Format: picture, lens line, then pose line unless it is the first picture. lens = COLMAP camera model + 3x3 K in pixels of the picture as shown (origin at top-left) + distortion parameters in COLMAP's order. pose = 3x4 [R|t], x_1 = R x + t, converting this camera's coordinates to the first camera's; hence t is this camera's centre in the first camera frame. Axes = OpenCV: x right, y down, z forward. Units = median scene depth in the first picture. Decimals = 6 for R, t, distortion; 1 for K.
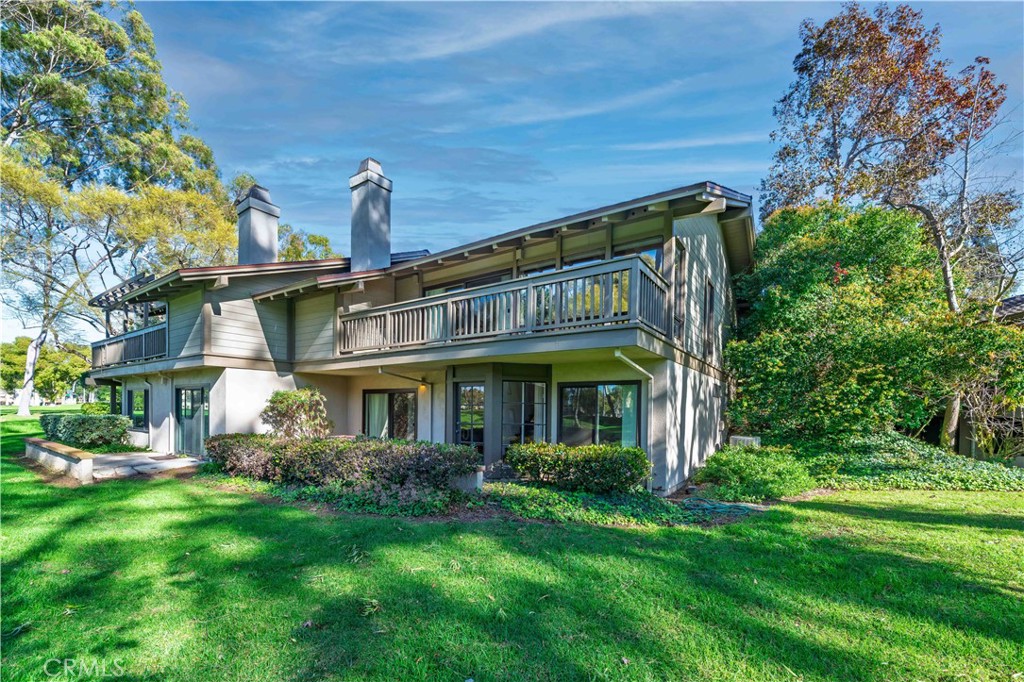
lens RADIAL K [[411.6, 0, 512.0], [0, 411.6, 341.0], [0, 0, 1]] dist [-0.000155, 0.000004]
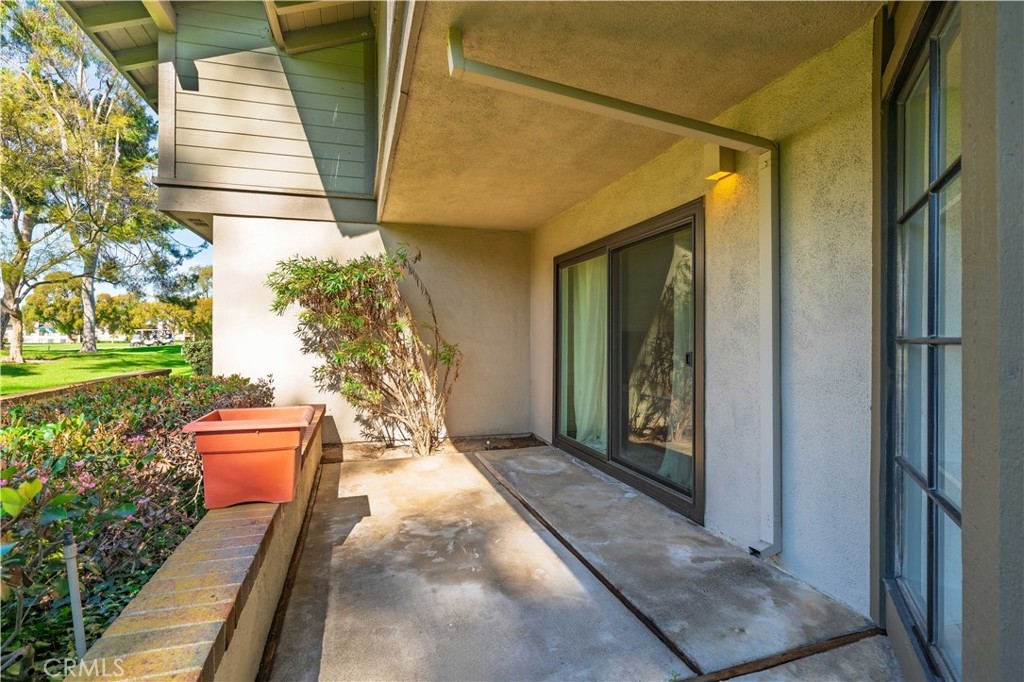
lens RADIAL K [[510.3, 0, 512.0], [0, 510.3, 341.0], [0, 0, 1]] dist [0.000760, 0.000116]
pose [[0.774971, -0.005616, -0.631972, -0.140796], [0.108054, 0.986414, 0.123738, 0.147184], [0.622691, -0.164180, 0.765049, 0.731182]]
